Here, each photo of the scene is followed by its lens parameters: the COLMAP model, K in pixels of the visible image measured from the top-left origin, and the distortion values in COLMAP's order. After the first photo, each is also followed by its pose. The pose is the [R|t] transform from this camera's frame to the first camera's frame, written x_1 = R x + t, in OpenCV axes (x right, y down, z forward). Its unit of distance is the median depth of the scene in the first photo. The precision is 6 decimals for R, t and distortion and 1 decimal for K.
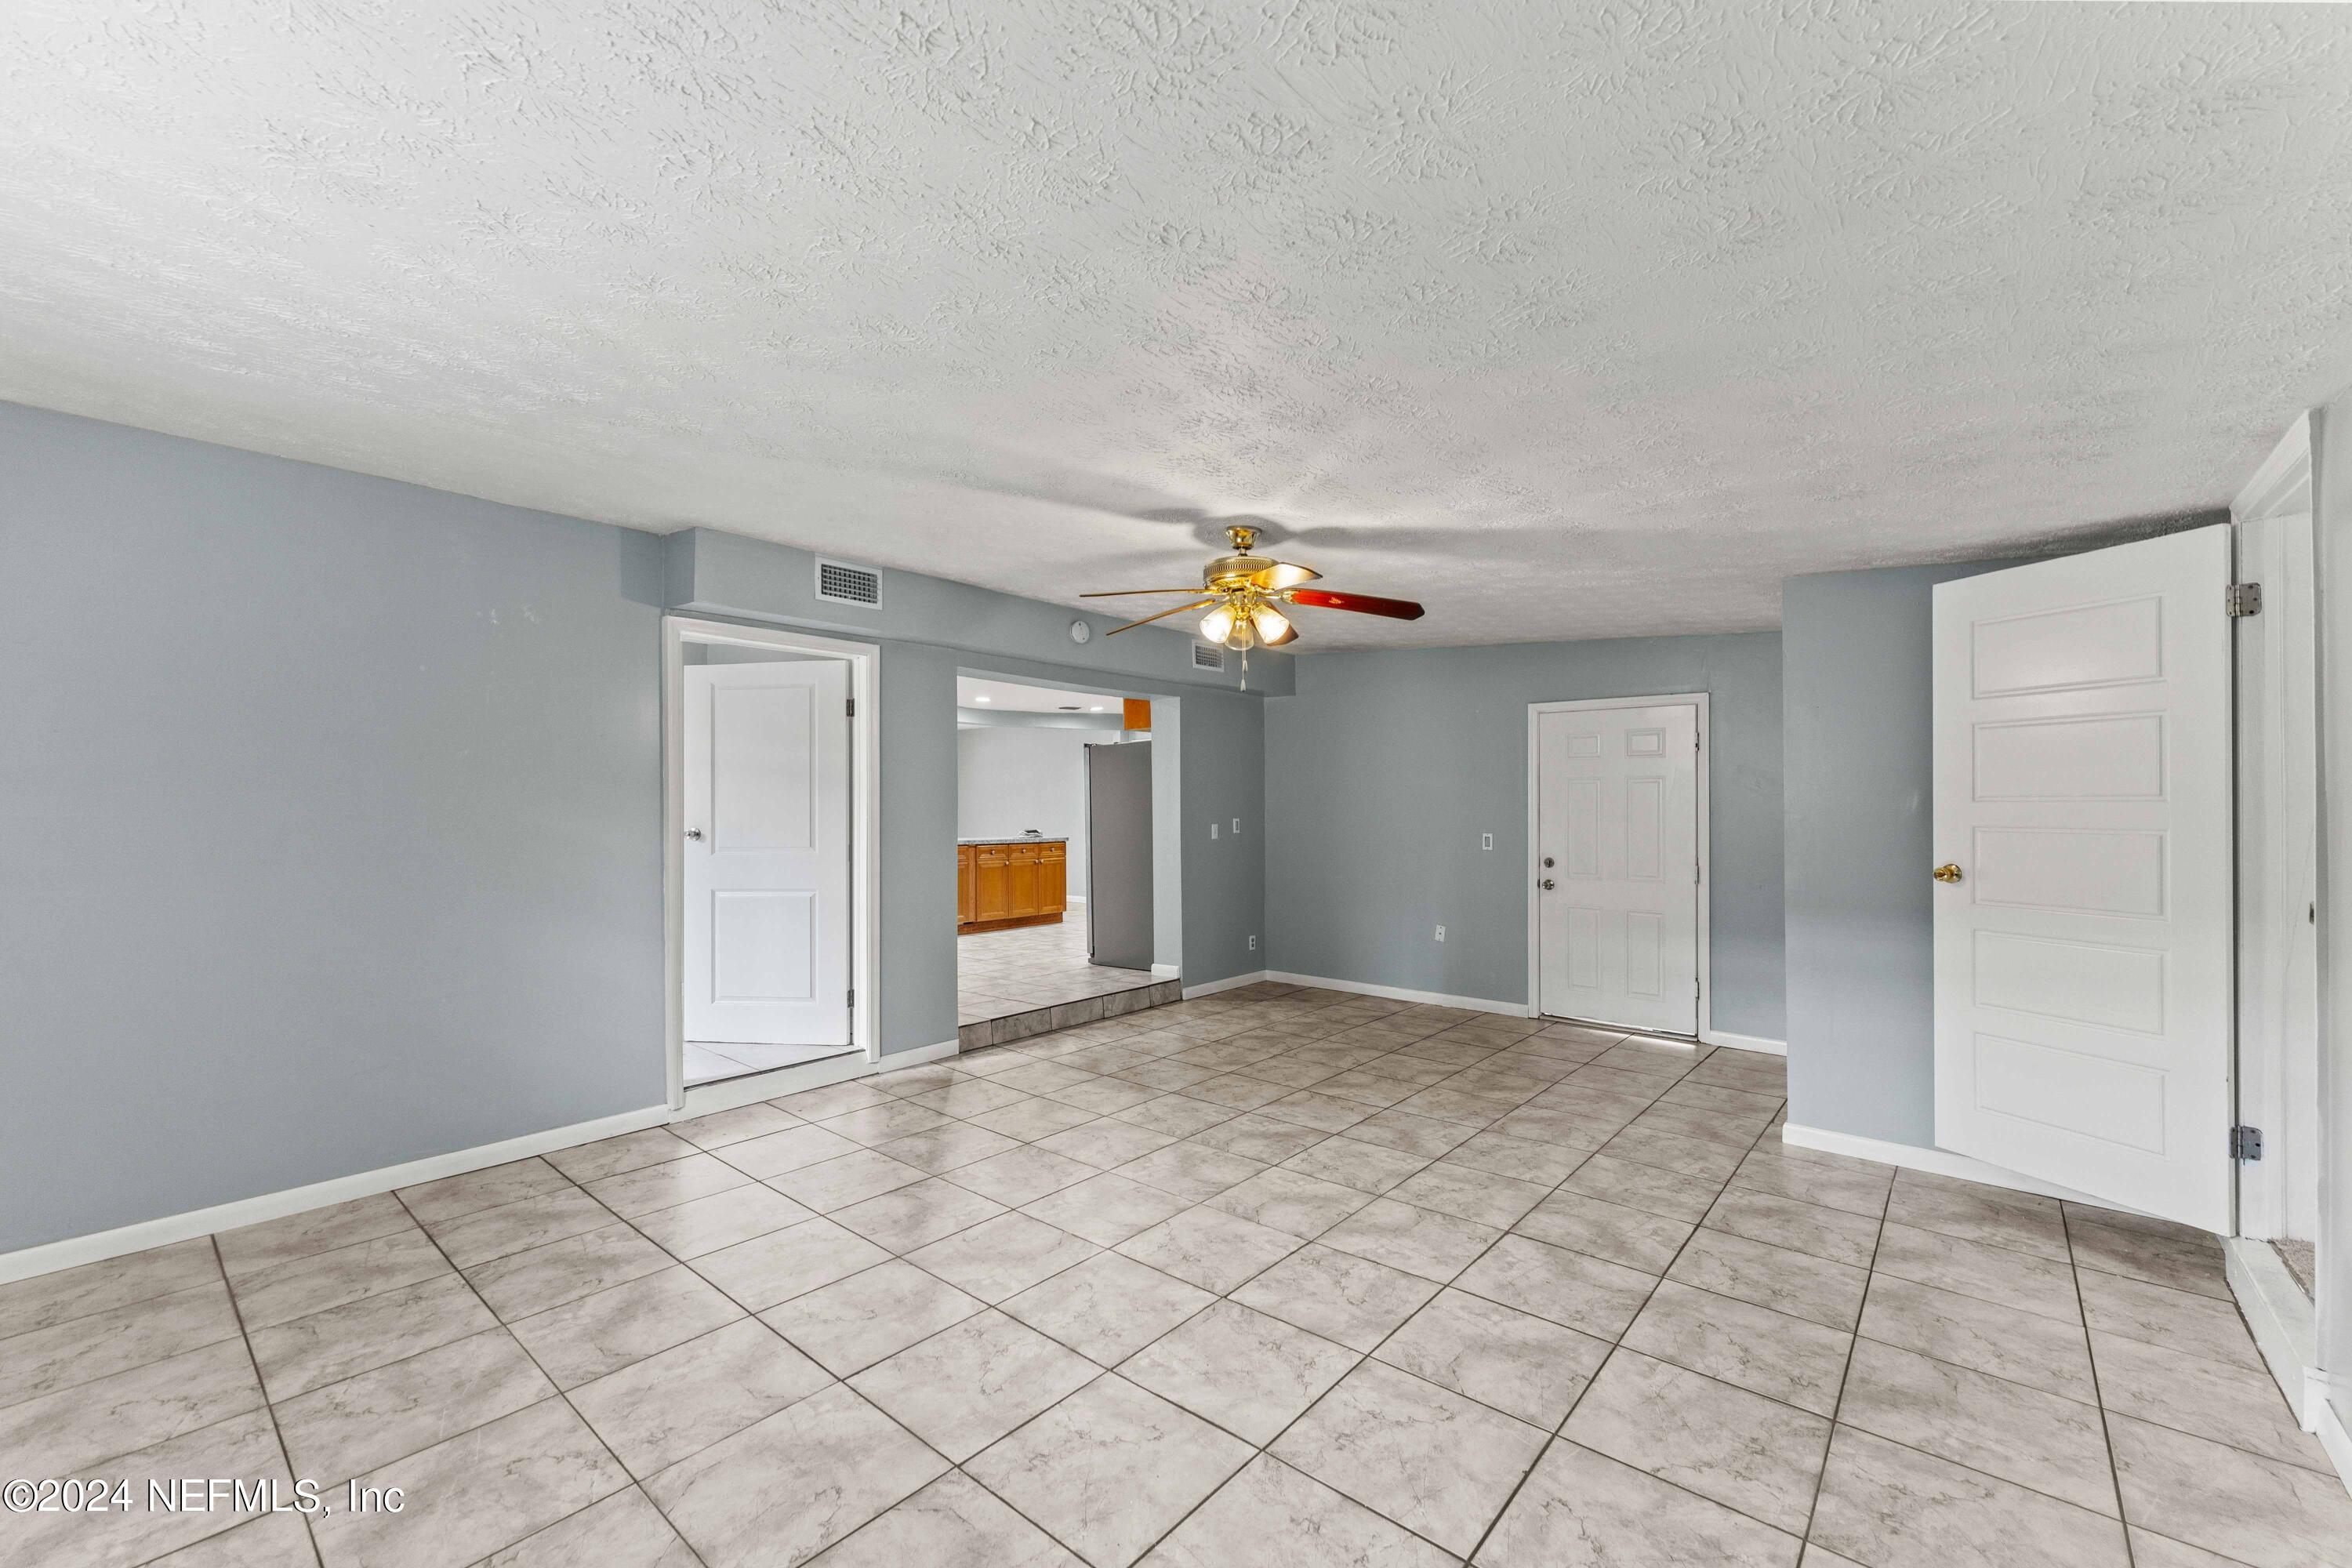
lens RADIAL K [[938.7, 0, 1176.8], [0, 938.7, 799.5], [0, 0, 1]] dist [-0.001719, 0.000105]
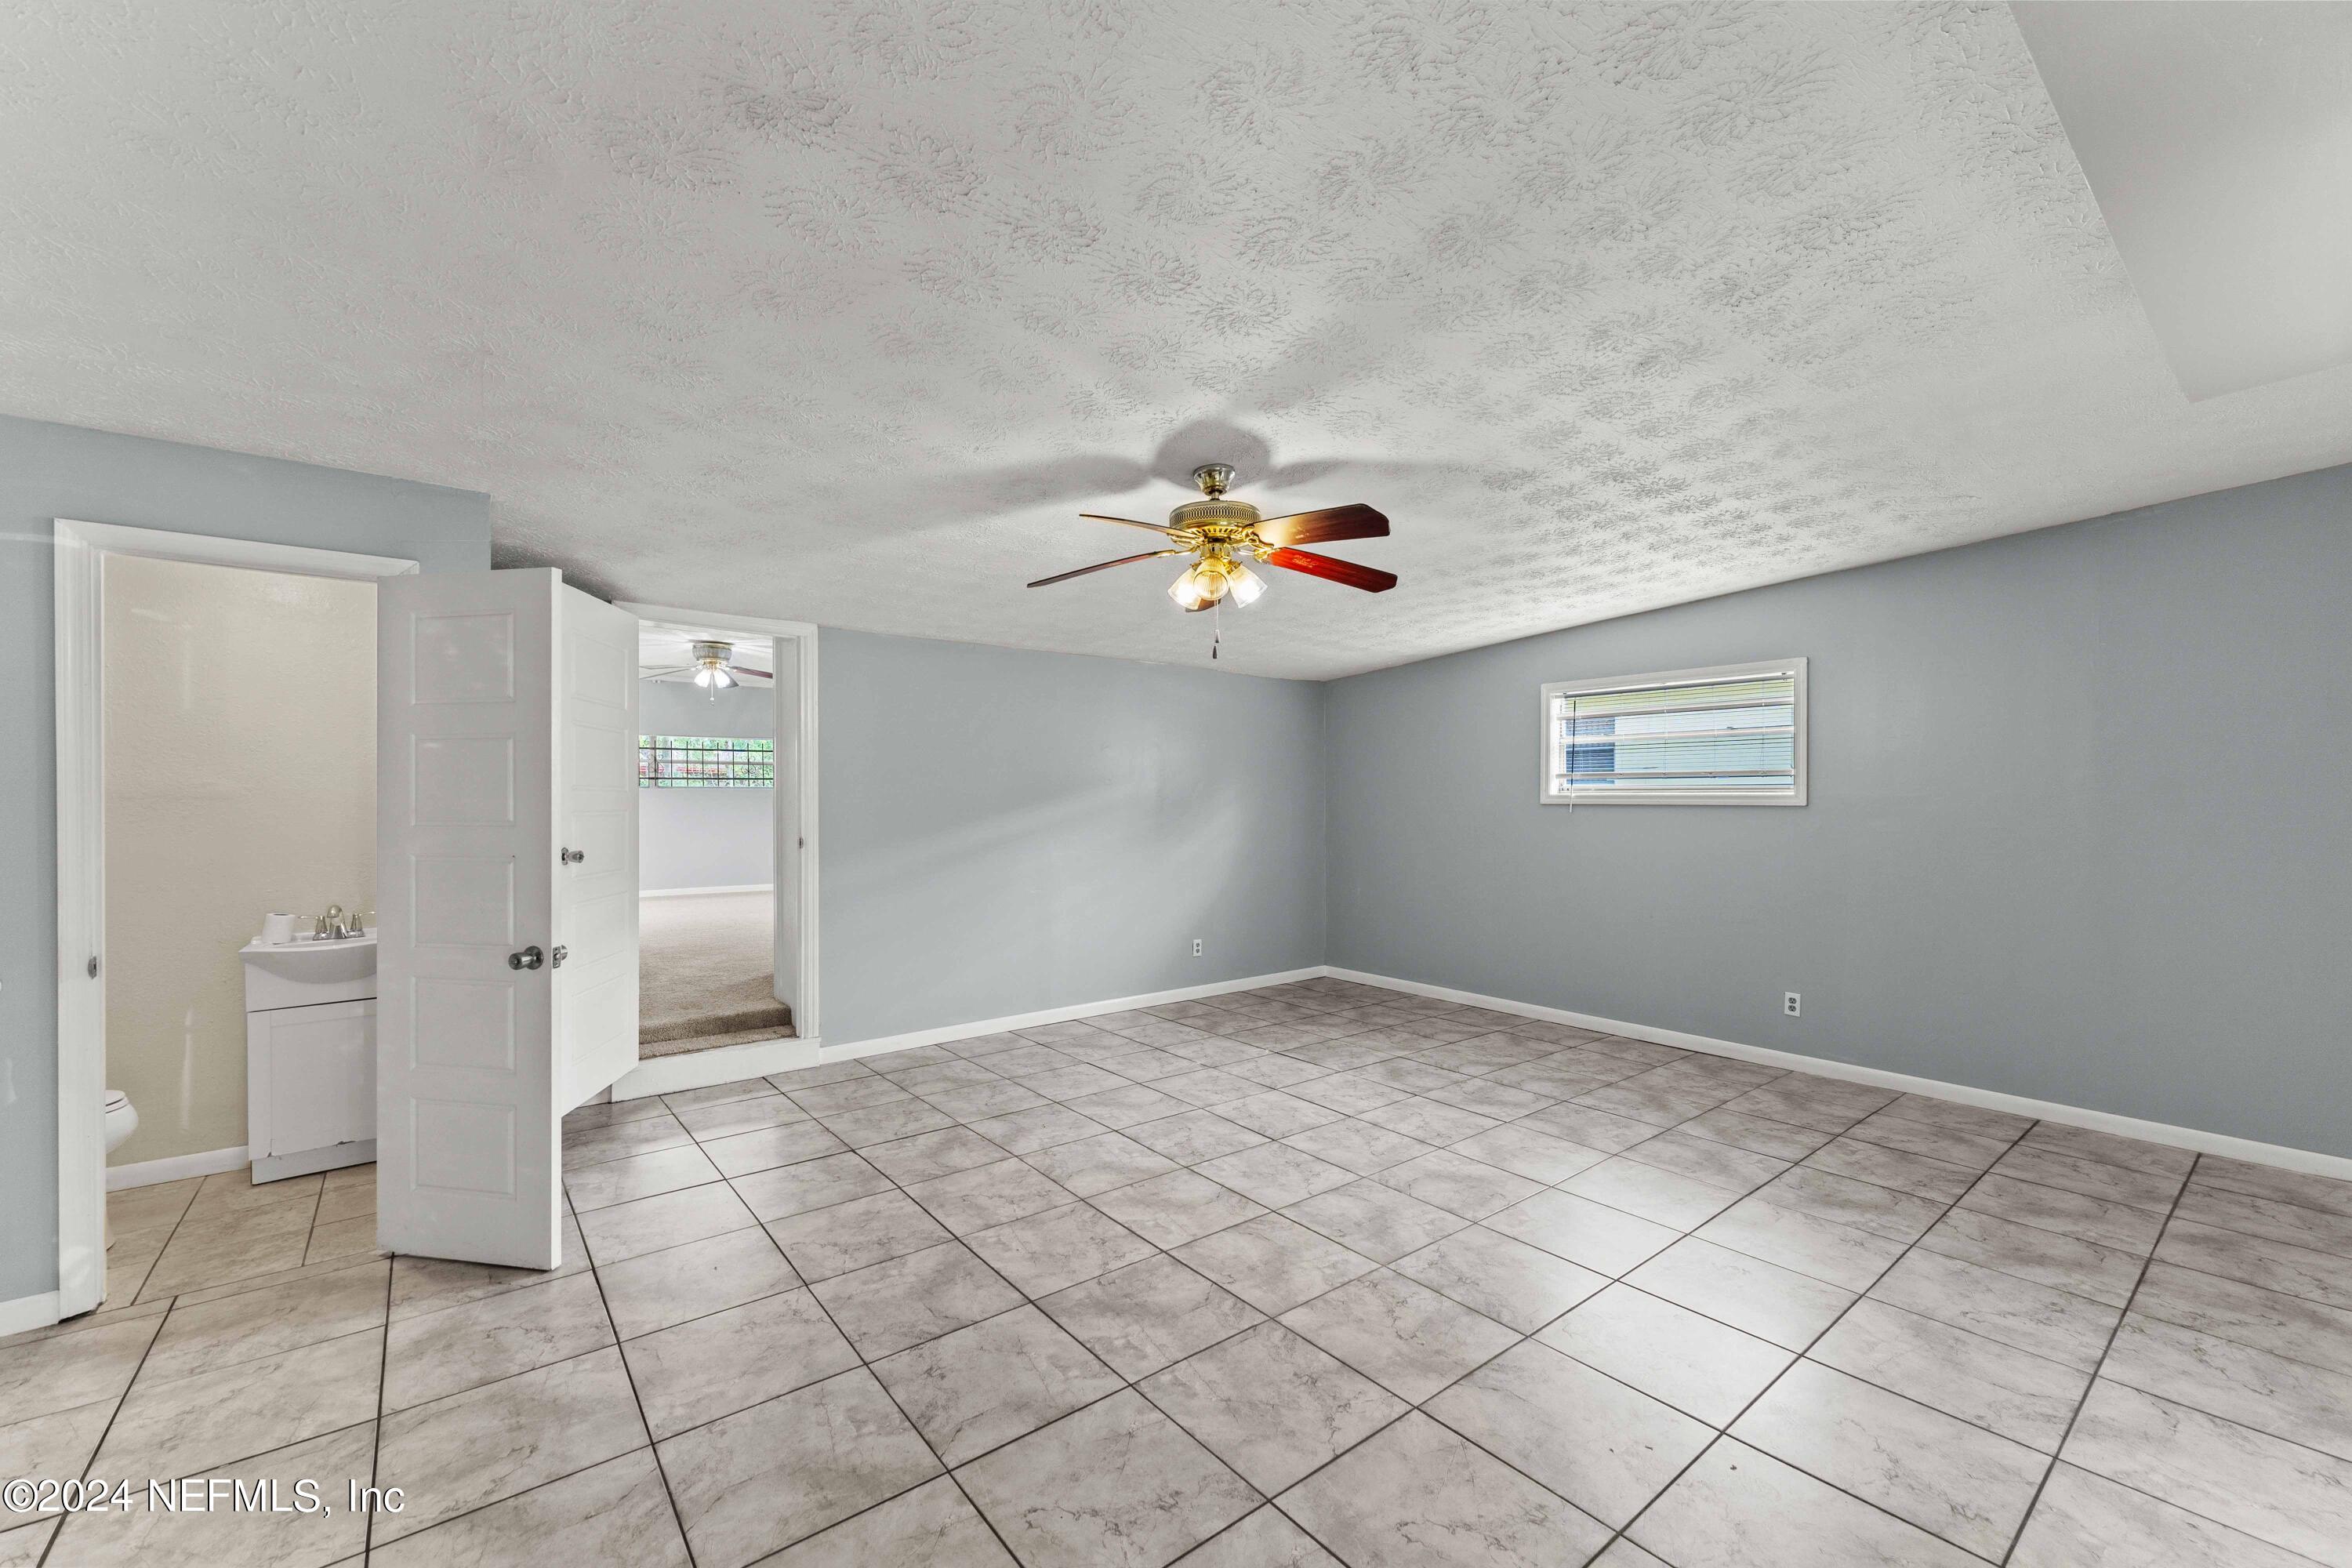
lens RADIAL K [[938.7, 0, 1172.8], [0, 938.7, 796.3], [0, 0, 1]] dist [-0.001719, 0.000105]
pose [[-0.980872, 0.000762, 0.194654, -0.065264], [-0.001763, 0.999917, -0.012795, 0.027246], [-0.194648, -0.012894, -0.980788, 2.103750]]
